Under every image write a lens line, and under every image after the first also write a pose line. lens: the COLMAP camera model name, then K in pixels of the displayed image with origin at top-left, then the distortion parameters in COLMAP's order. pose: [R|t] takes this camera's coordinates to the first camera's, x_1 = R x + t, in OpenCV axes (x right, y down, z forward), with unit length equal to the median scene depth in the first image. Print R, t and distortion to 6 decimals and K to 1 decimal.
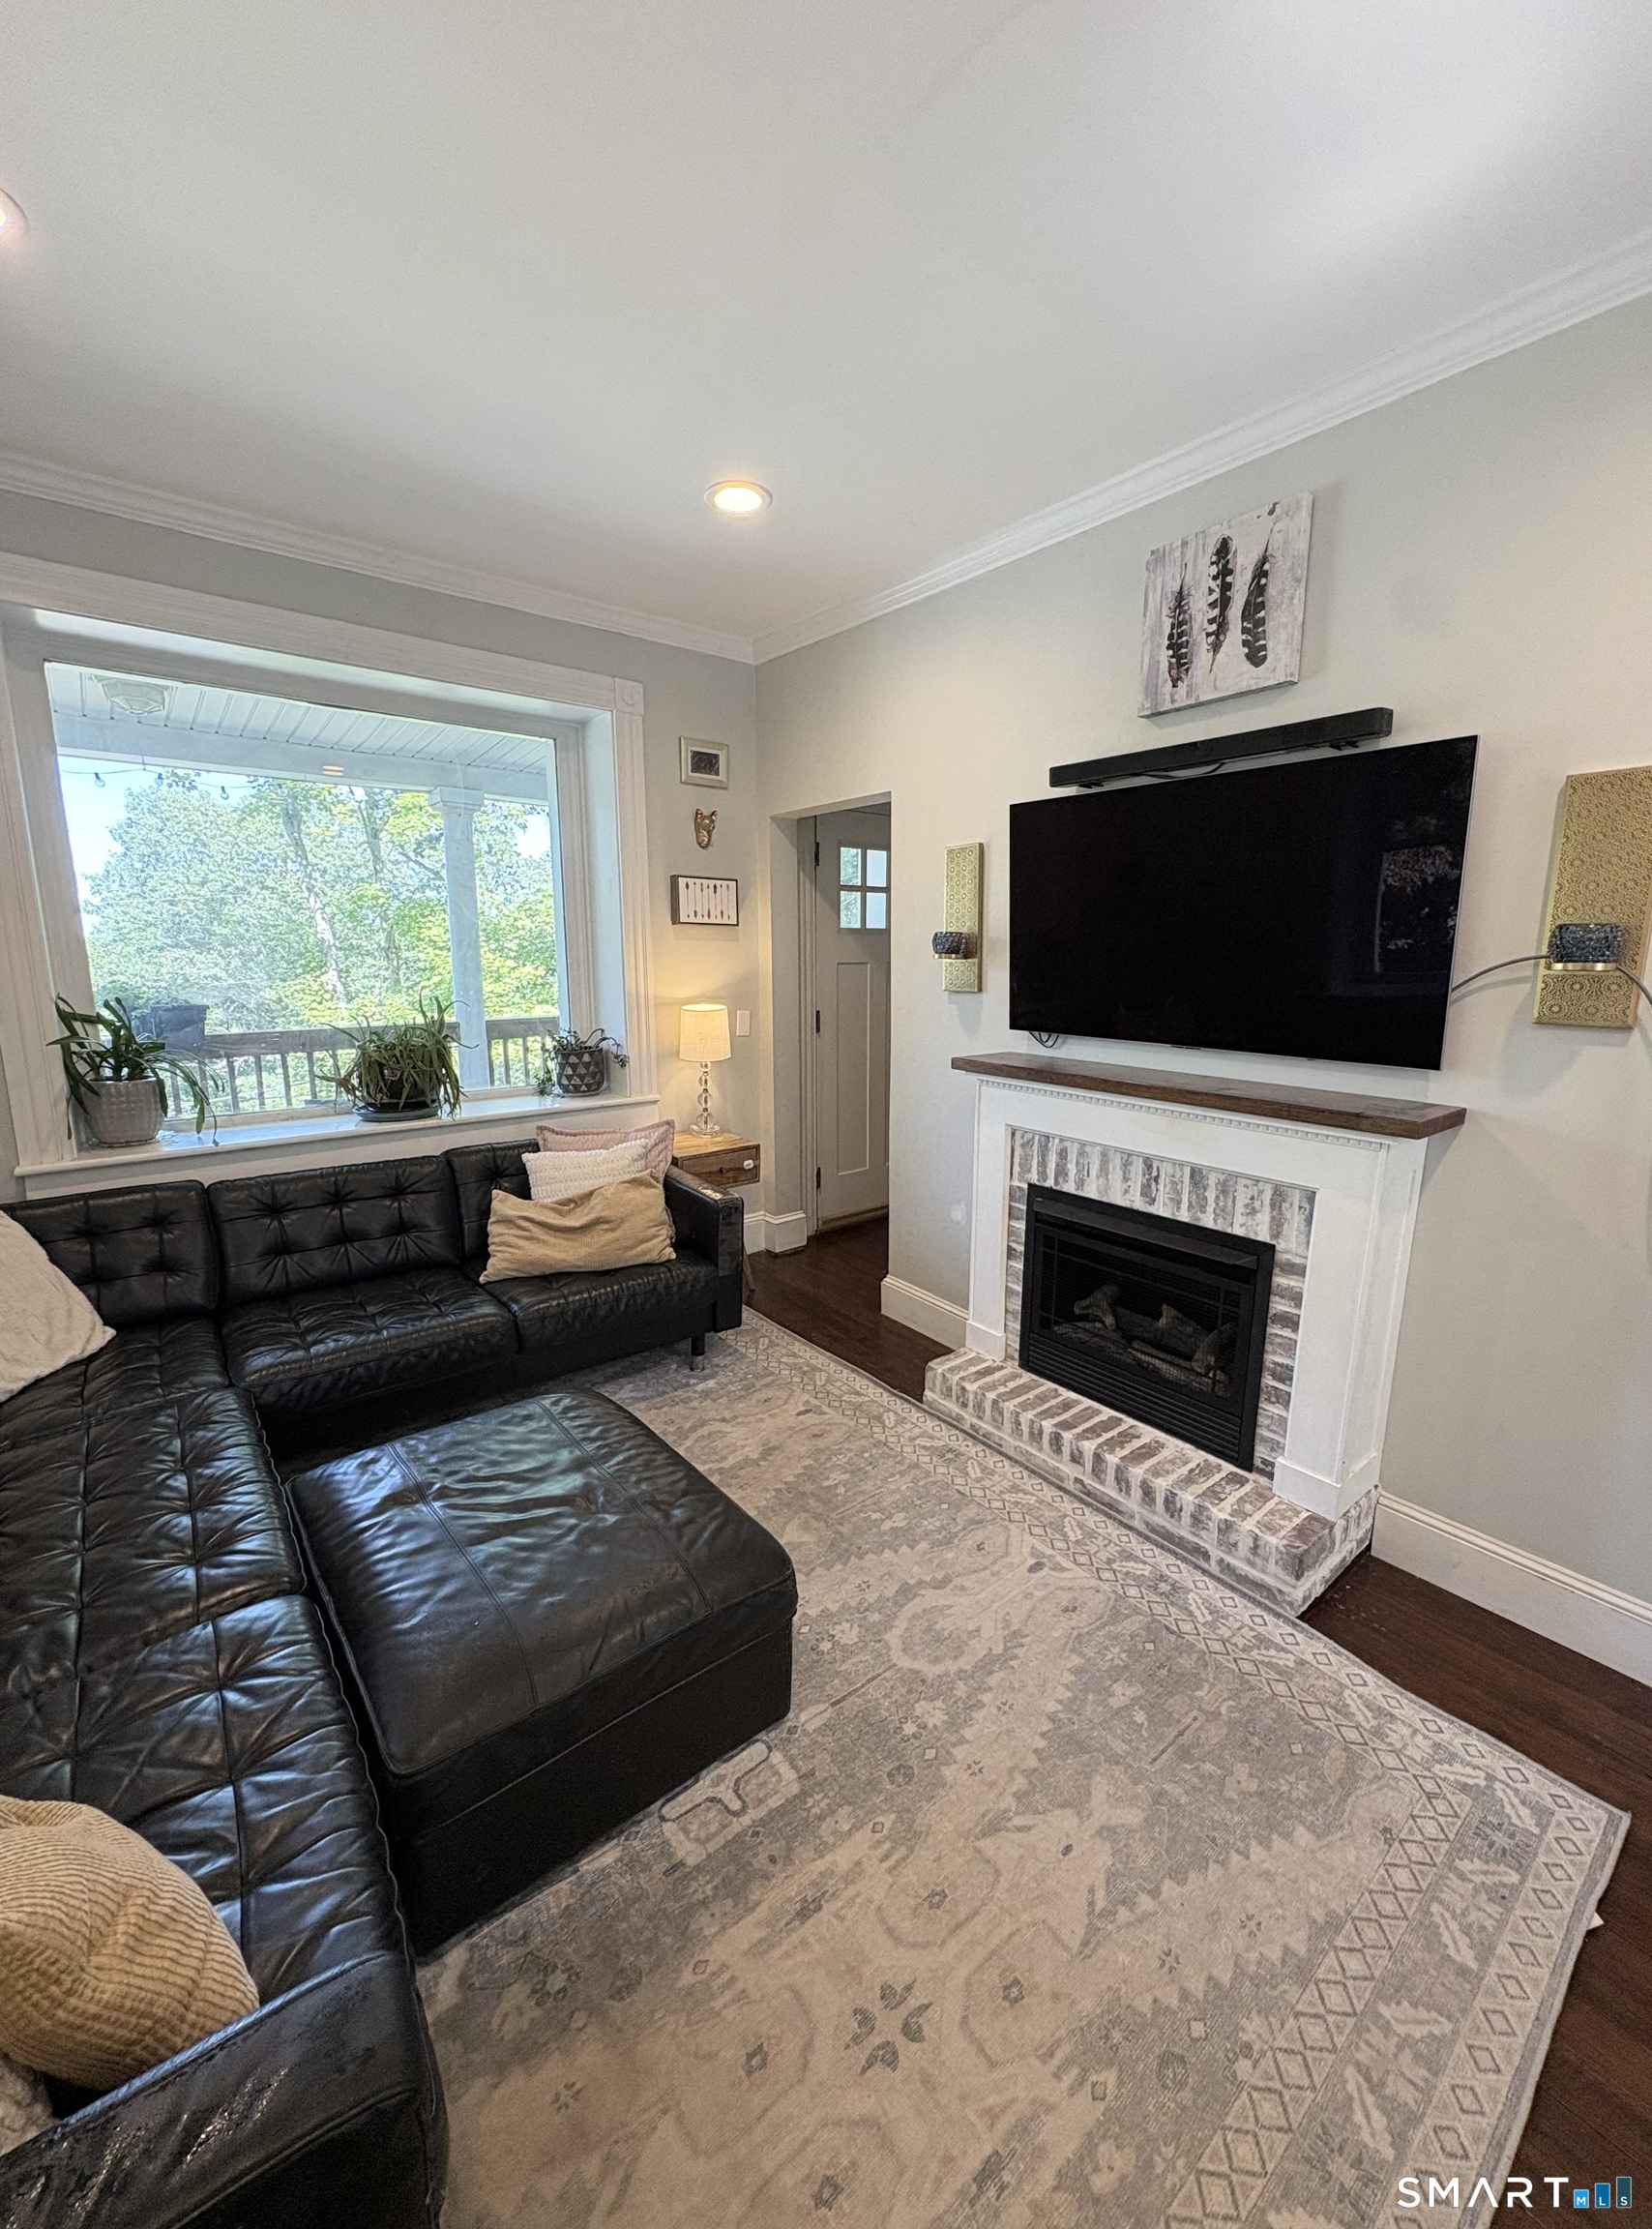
lens RADIAL K [[887.6, 0, 836.4], [0, 887.6, 1120.6], [0, 0, 1]] dist [0.000322, 0.000142]
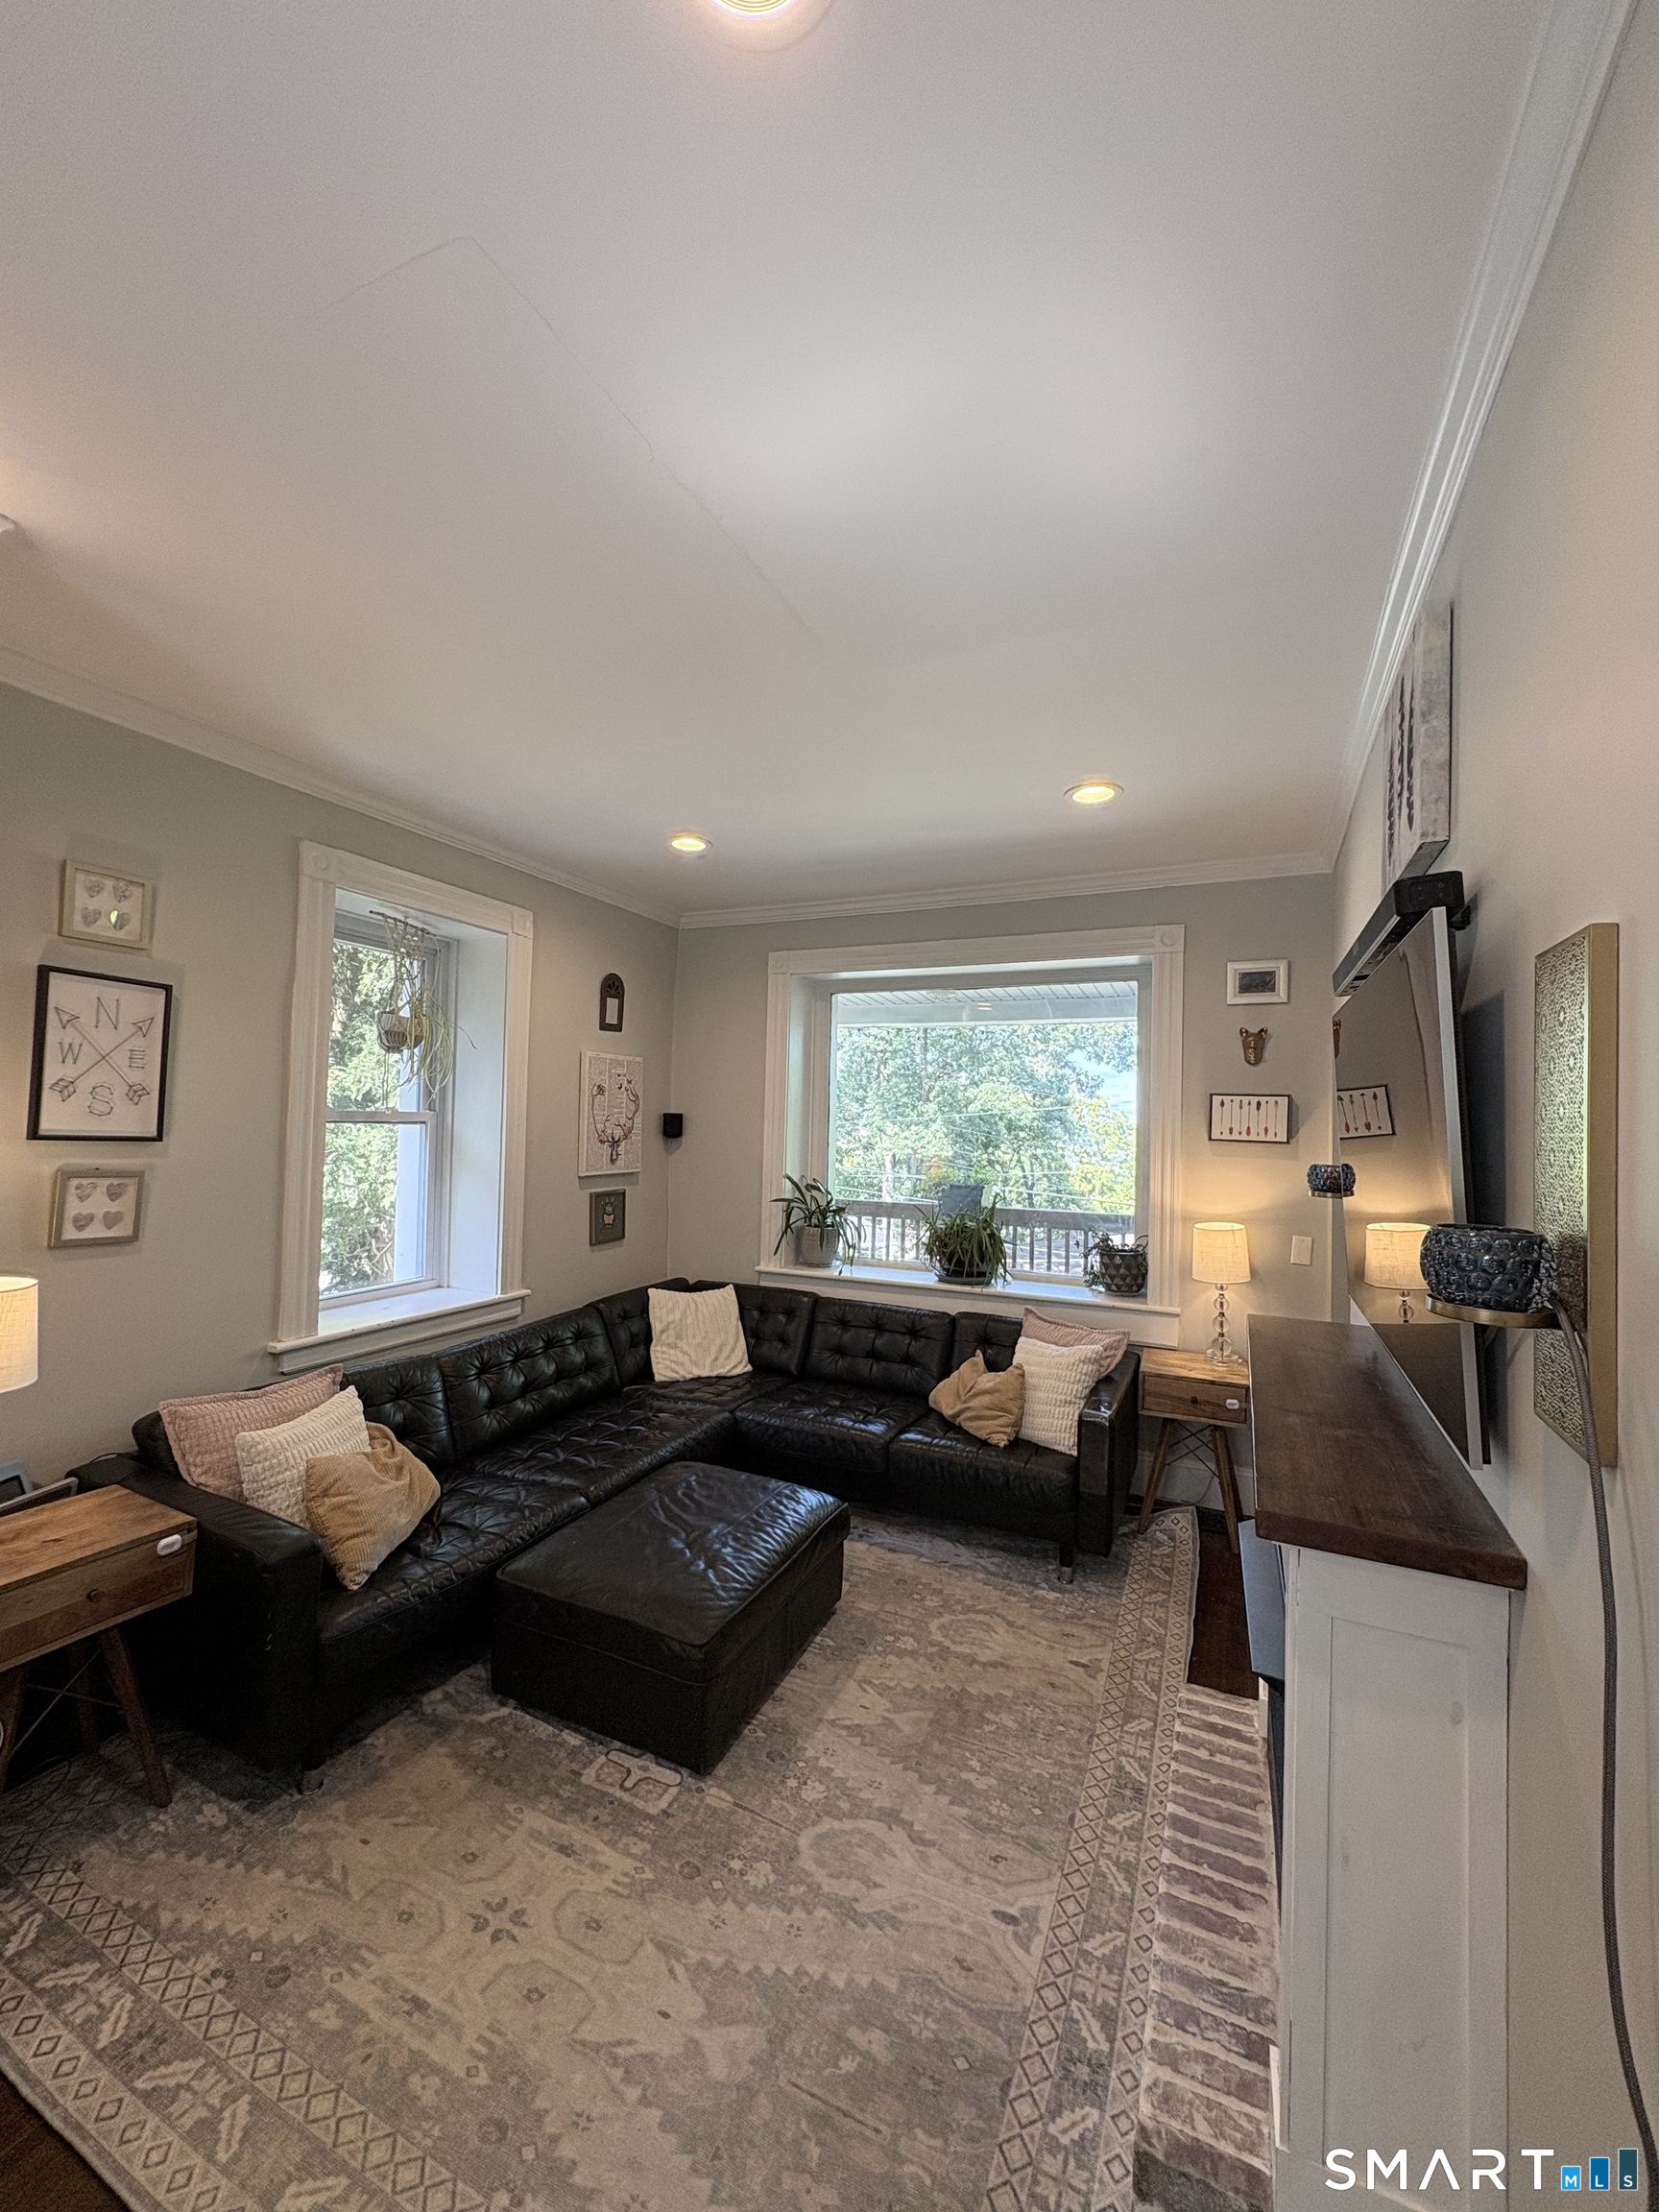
lens RADIAL K [[880.9, 0, 824.3], [0, 880.9, 1113.2], [0, 0, 1]] dist [0.000322, 0.000142]
pose [[0.437382, 0.000028, -0.899276, 0.873143], [-0.193035, 0.976693, -0.093857, -0.126003], [0.878313, 0.214643, 0.427193, 0.317038]]
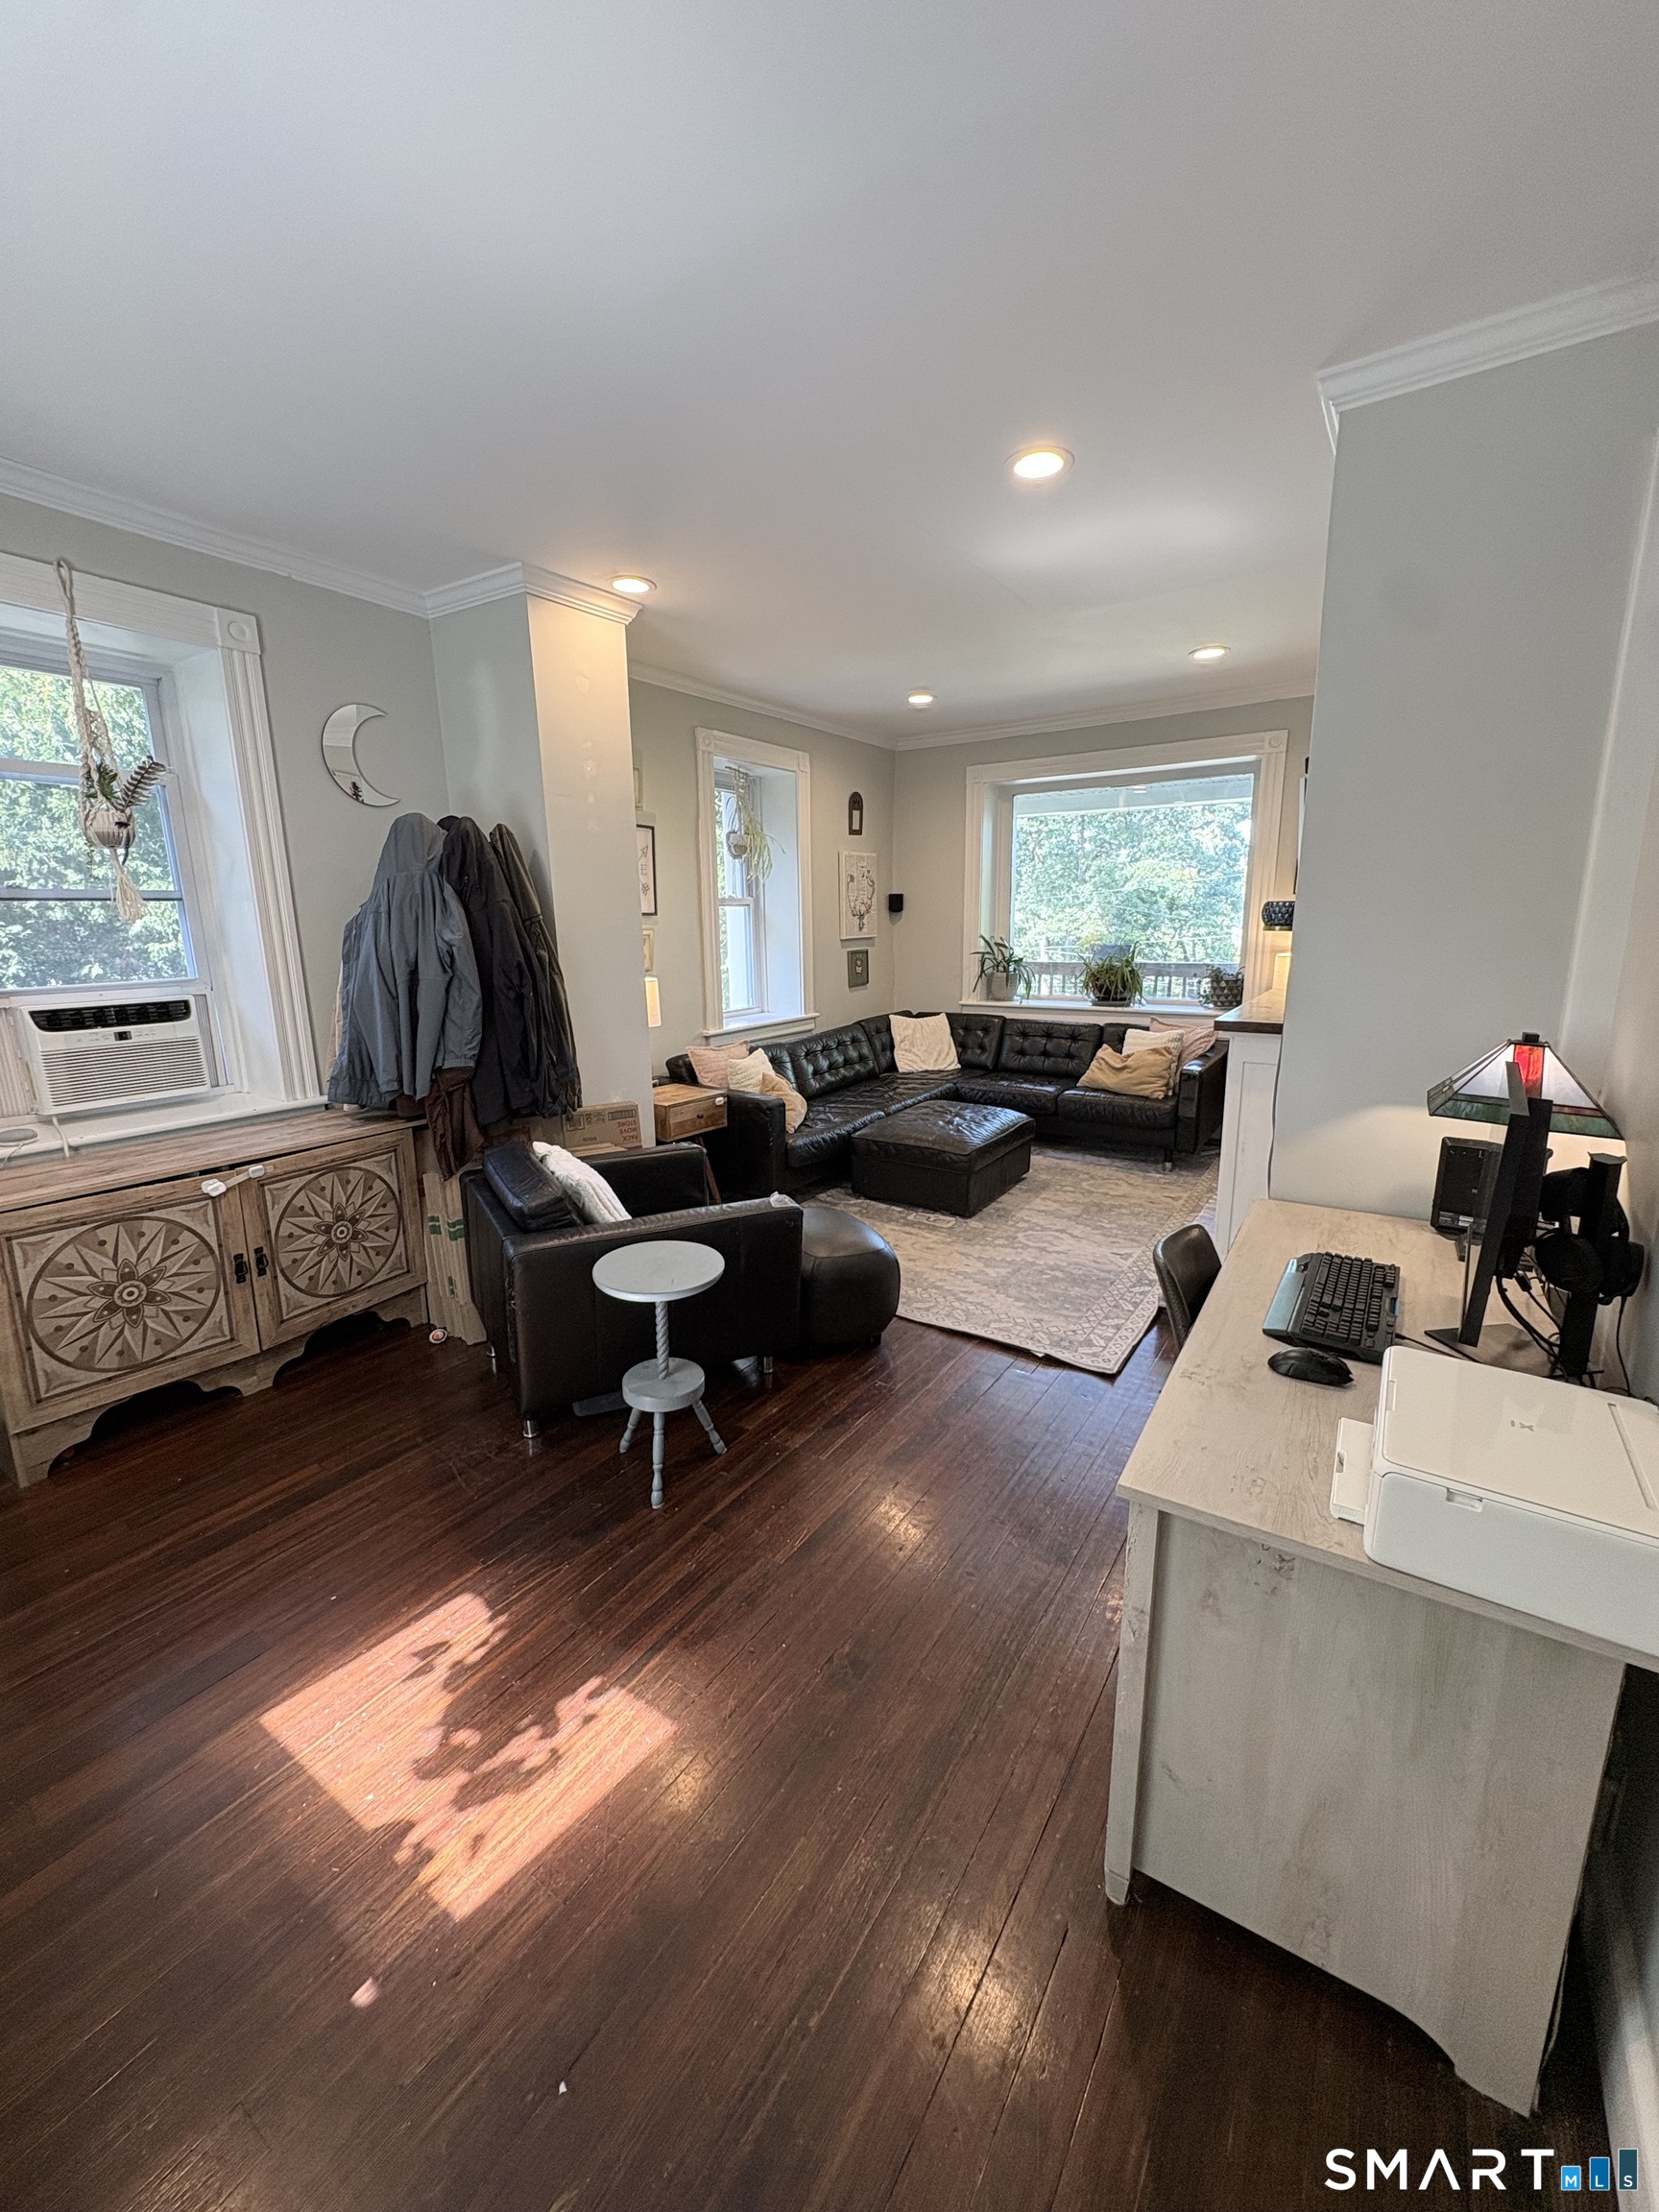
lens RADIAL K [[880.9, 0, 823.7], [0, 880.9, 1112.5], [0, 0, 1]] dist [0.000322, 0.000142]
pose [[0.286462, 0.205360, -0.935824, 1.651103], [-0.164203, 0.972830, 0.163217, 0.017620], [0.943916, 0.106909, 0.312399, -0.174851]]
